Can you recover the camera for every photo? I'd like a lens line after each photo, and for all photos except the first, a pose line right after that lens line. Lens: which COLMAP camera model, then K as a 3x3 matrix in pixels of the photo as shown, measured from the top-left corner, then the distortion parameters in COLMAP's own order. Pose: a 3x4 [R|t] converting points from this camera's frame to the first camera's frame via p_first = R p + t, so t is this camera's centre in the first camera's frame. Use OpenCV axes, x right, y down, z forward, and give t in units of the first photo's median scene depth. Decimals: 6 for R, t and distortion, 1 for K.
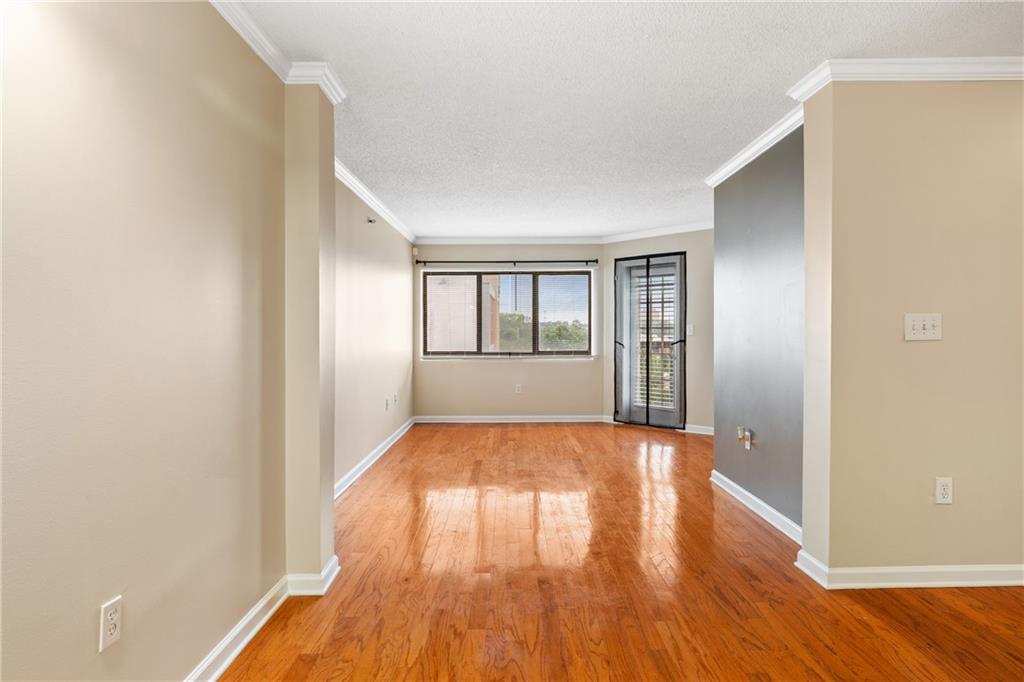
lens RADIAL K [[563.5, 0, 512.0], [0, 563.5, 341.0], [0, 0, 1]] dist [0.000714, 0.000108]
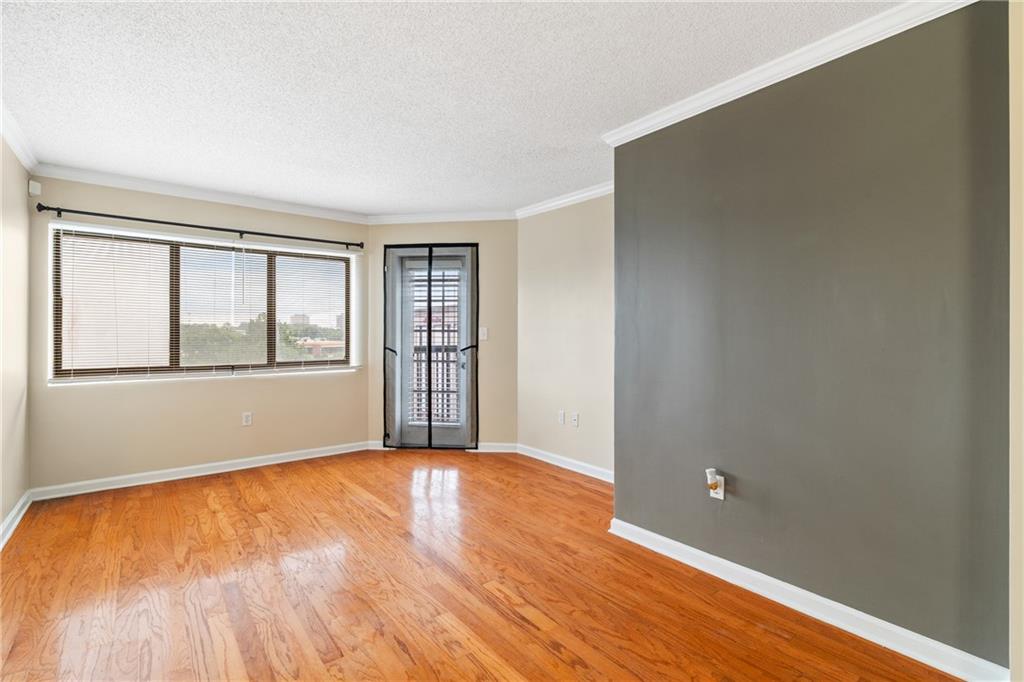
lens RADIAL K [[471.0, 0, 512.1], [0, 471.0, 335.7], [0, 0, 1]] dist [-0.001624, 0.000091]
pose [[0.790038, 0.002302, 0.613053, -0.088698], [0.006665, 0.999902, -0.012342, -0.006679], [-0.613021, 0.013837, 0.789945, 0.370148]]
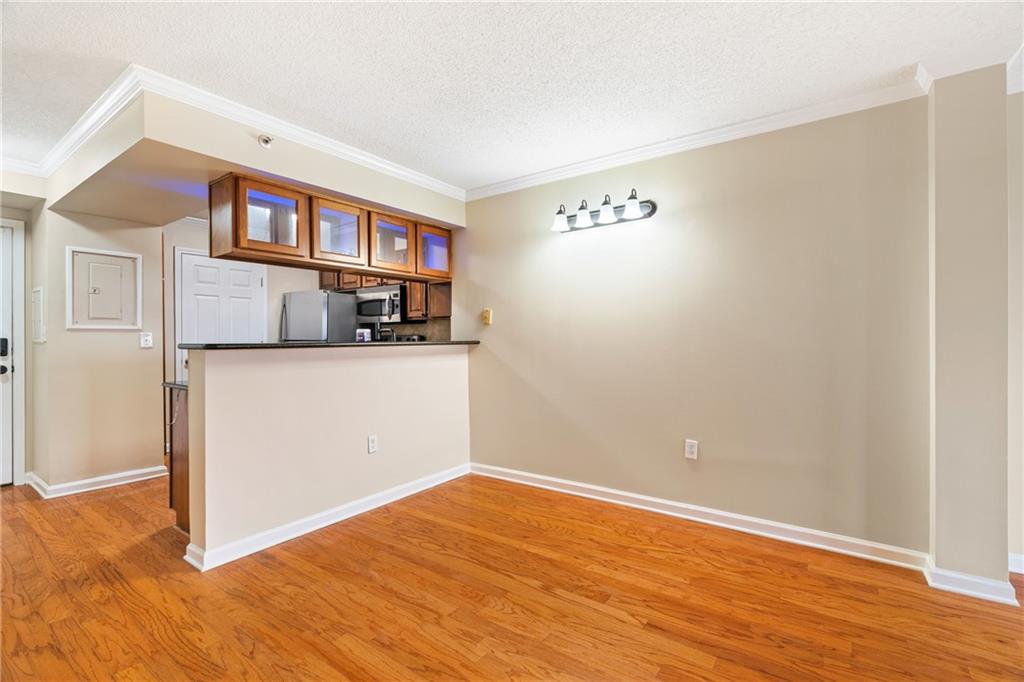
lens RADIAL K [[463.4, 0, 510.8], [0, 463.4, 337.8], [0, 0, 1]] dist [-0.001312, 0.000699]
pose [[-0.594334, 0.005491, -0.804200, 0.390285], [-0.003208, 0.999953, 0.009198, -0.001976], [0.804212, 0.008047, -0.594288, 0.441035]]
